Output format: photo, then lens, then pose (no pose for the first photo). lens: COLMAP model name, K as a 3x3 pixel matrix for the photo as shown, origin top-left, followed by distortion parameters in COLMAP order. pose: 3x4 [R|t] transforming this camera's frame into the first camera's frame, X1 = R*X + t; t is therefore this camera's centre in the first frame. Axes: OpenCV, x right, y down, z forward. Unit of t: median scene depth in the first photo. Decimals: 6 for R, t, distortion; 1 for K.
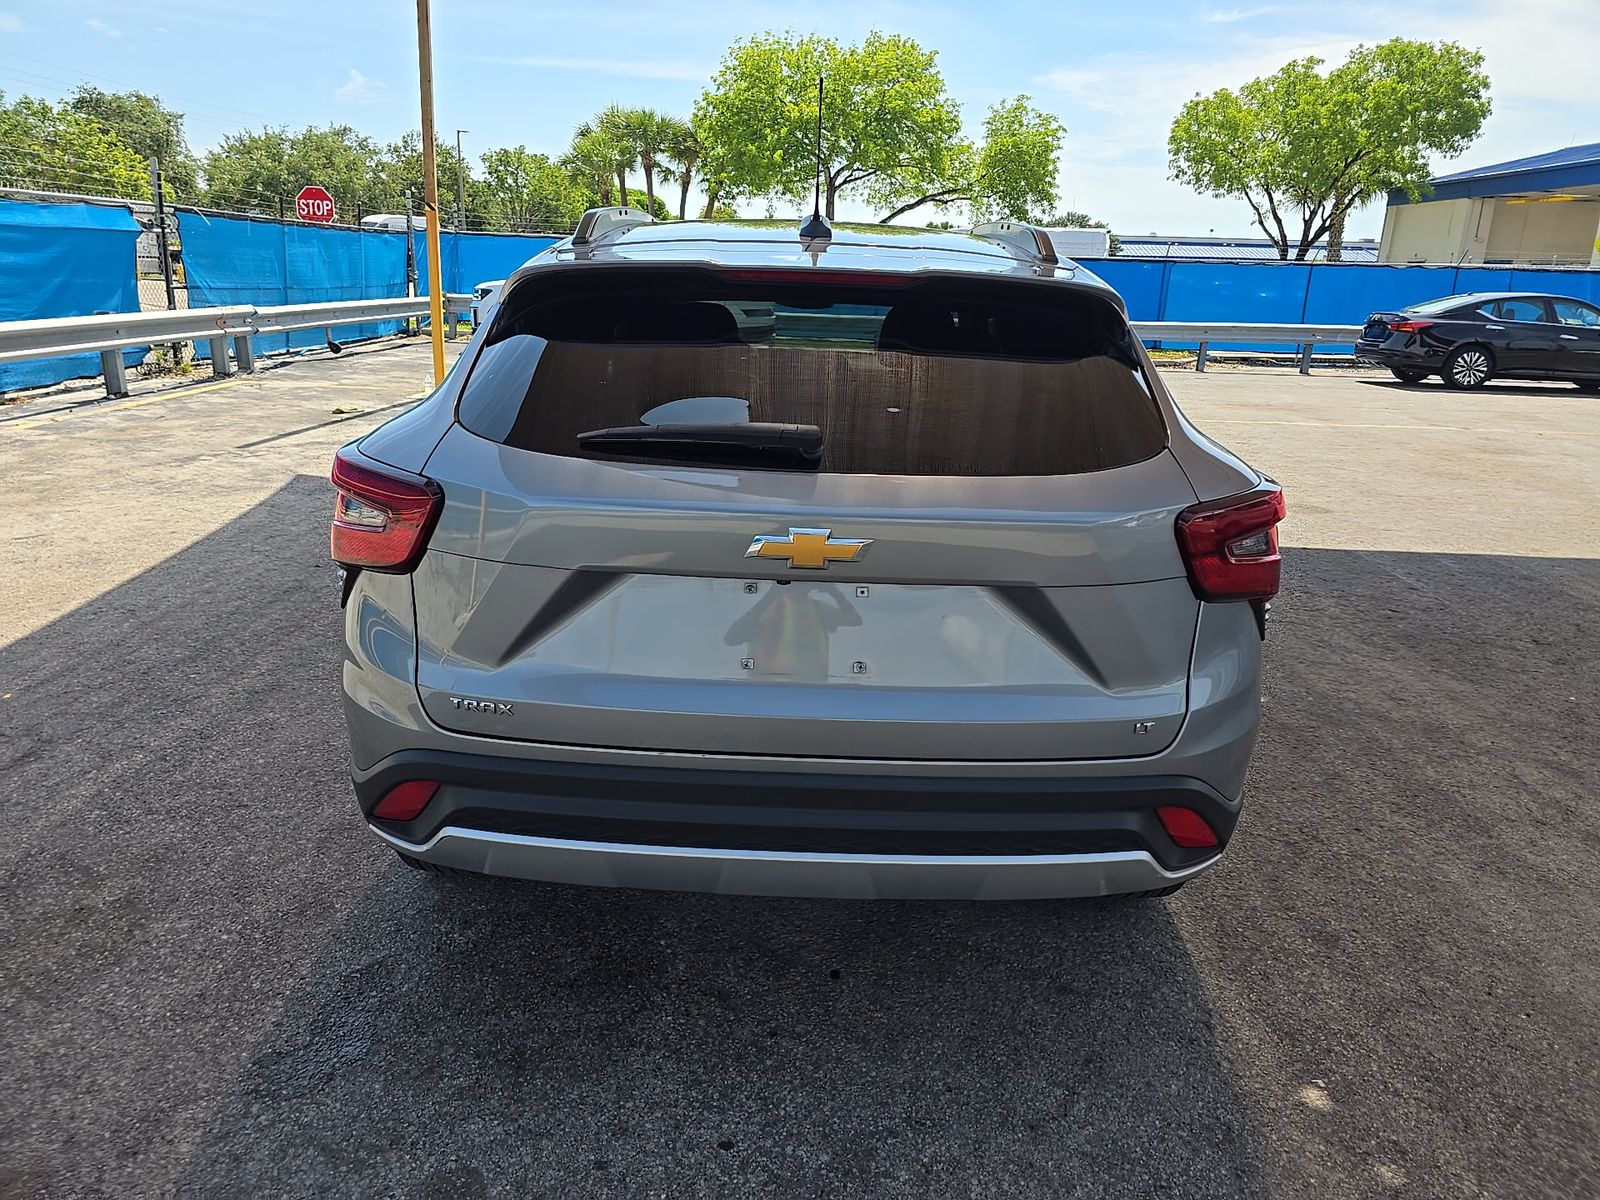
lens RADIAL K [[1169.9, 0, 804.6], [0, 1169.9, 599.7], [0, 0, 1]] dist [0.078910, -0.081250]
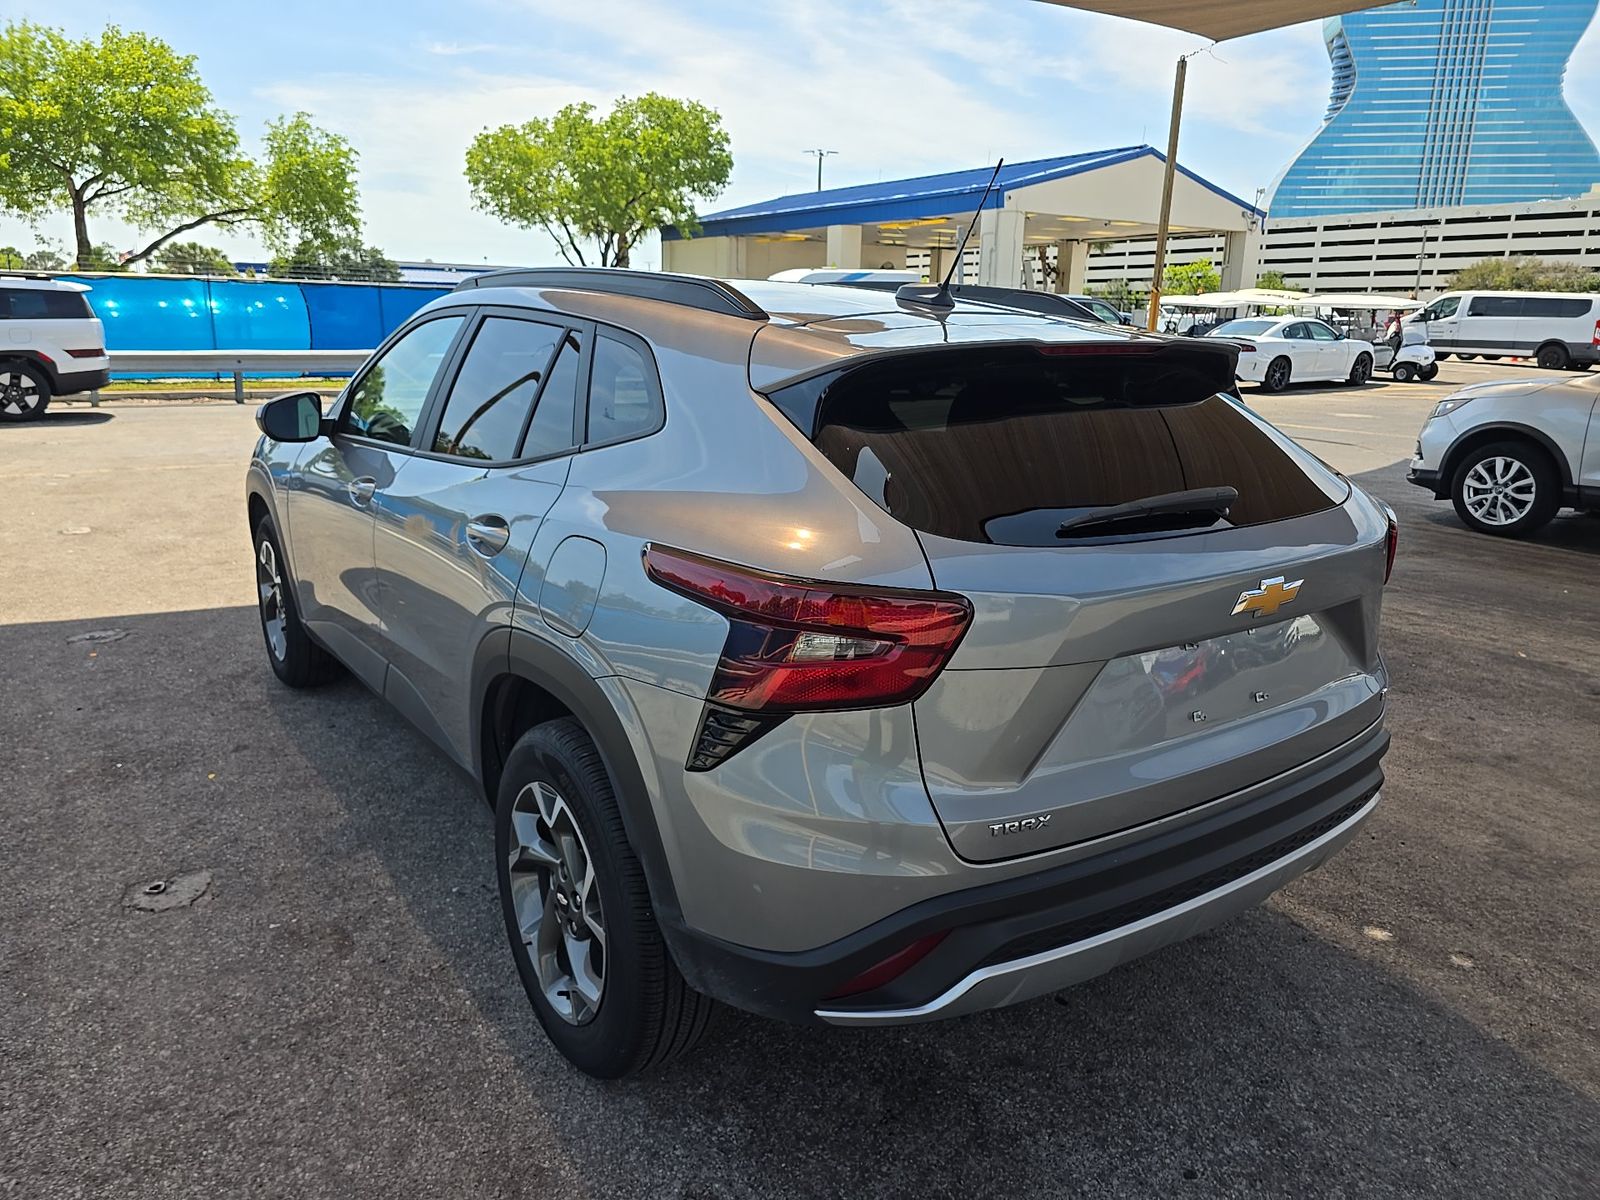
lens RADIAL K [[1169.9, 0, 804.6], [0, 1169.9, 599.7], [0, 0, 1]] dist [0.078910, -0.081250]
pose [[0.794755, -0.164681, 0.584162, -0.117698], [0.174101, 0.983894, 0.040505, -0.017110], [-0.581424, 0.069512, 0.810626, 0.036243]]
